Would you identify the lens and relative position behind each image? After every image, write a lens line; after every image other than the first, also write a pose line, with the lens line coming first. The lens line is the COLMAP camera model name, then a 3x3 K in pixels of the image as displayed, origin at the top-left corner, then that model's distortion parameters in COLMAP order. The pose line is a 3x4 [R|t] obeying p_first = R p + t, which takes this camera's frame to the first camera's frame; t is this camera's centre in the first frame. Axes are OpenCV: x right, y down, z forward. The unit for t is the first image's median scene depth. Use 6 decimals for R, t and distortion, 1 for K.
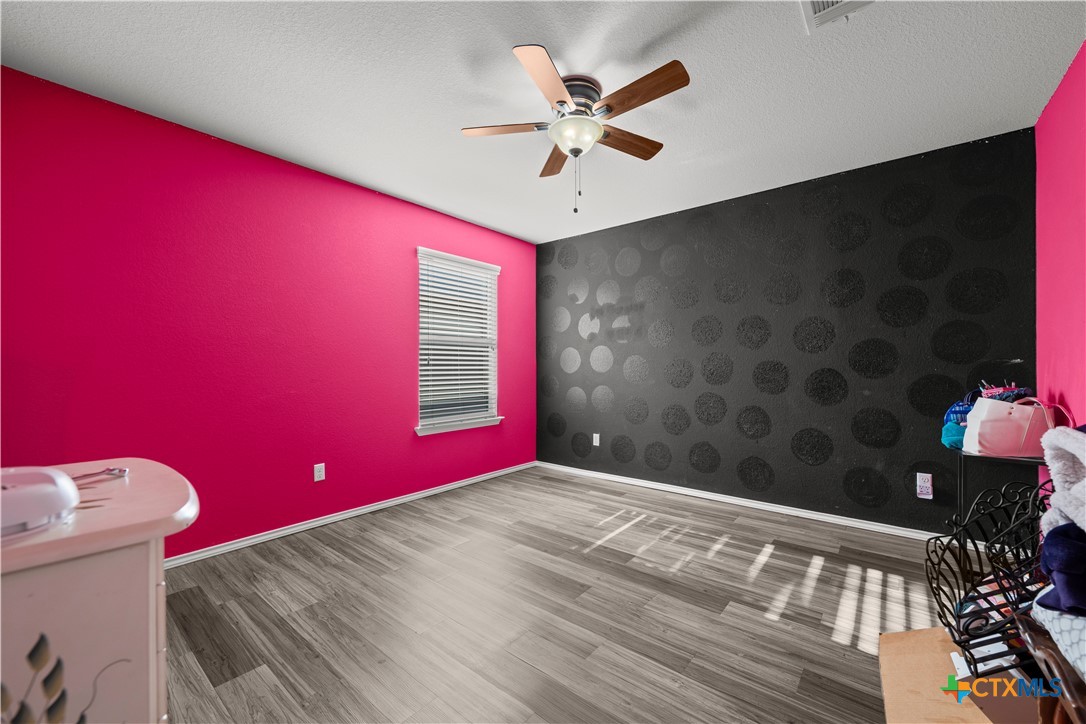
lens RADIAL K [[428.5, 0, 550.2], [0, 428.5, 366.9], [0, 0, 1]] dist [0.000909, -0.000133]
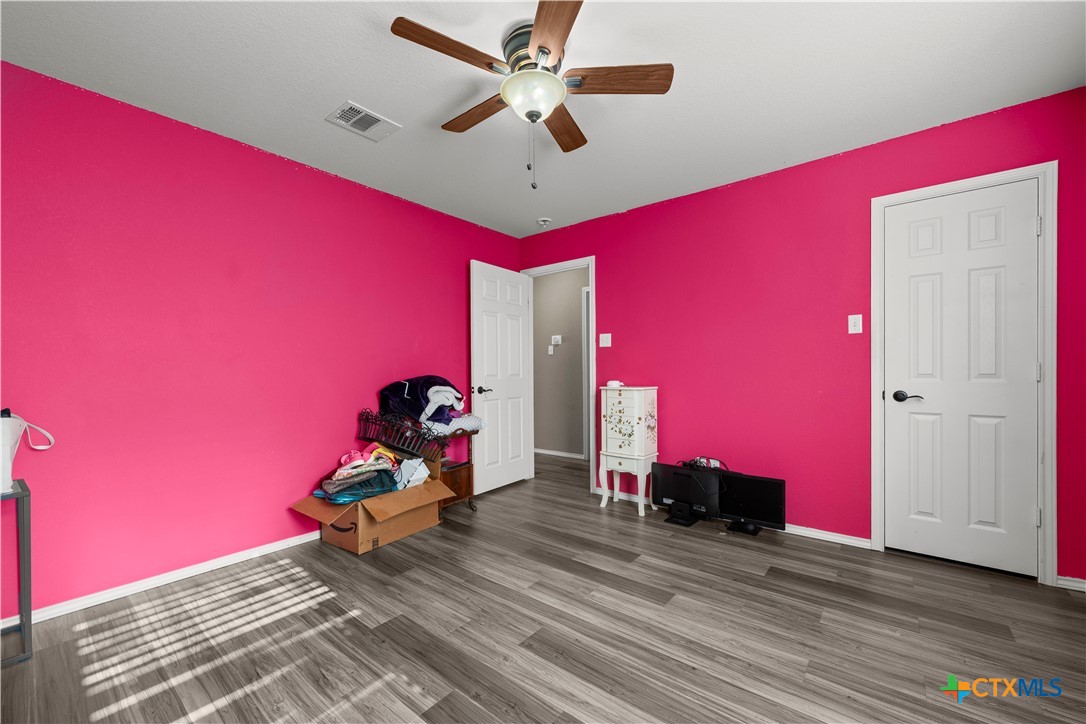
lens RADIAL K [[428.5, 0, 550.2], [0, 428.5, 366.9], [0, 0, 1]] dist [0.000909, -0.000133]
pose [[-0.999901, 0.012112, -0.007094, 0.038076], [0.012159, 0.999904, -0.006621, -0.003180], [0.007013, -0.006707, -0.999953, 1.884928]]
